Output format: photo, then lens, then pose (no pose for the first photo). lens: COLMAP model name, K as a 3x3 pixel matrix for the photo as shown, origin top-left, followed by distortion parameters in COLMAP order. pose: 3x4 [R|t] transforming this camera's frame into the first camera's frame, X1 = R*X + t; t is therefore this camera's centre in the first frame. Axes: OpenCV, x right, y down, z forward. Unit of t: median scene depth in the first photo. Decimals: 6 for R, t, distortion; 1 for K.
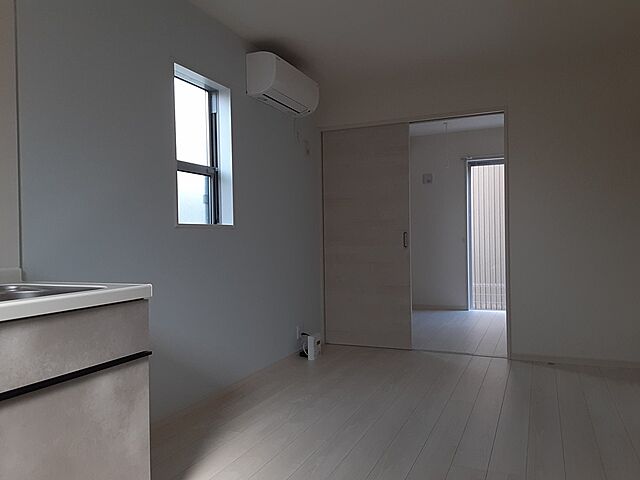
lens RADIAL K [[512.7, 0, 320.5], [0, 512.7, 241.2], [0, 0, 1]] dist [0.068511, -0.059618]
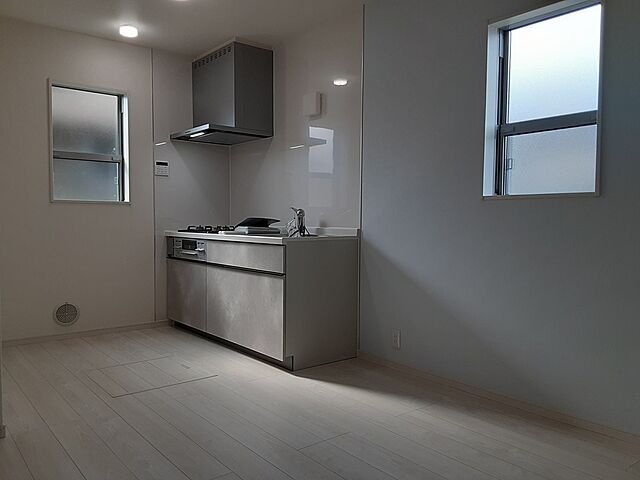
lens RADIAL K [[512.7, 0, 319.7], [0, 512.7, 236.5], [0, 0, 1]] dist [0.068511, -0.059618]
pose [[-0.462005, 0.055385, -0.885146, 1.263389], [-0.001345, 0.998003, 0.063148, -0.032801], [0.886876, 0.030365, -0.461008, 2.056285]]
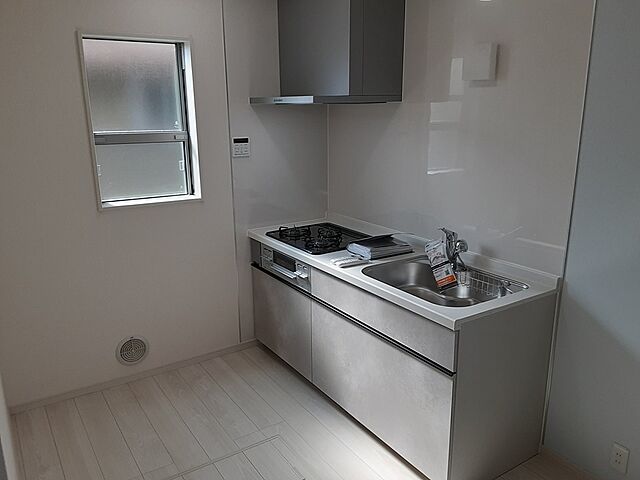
lens RADIAL K [[512.7, 0, 316.8], [0, 512.7, 240.6], [0, 0, 1]] dist [0.068511, -0.059618]
pose [[-0.551029, 0.238490, -0.799681, 0.716976], [0.013174, 0.960658, 0.277421, -0.412415], [0.834382, 0.142332, -0.532493, 1.395136]]
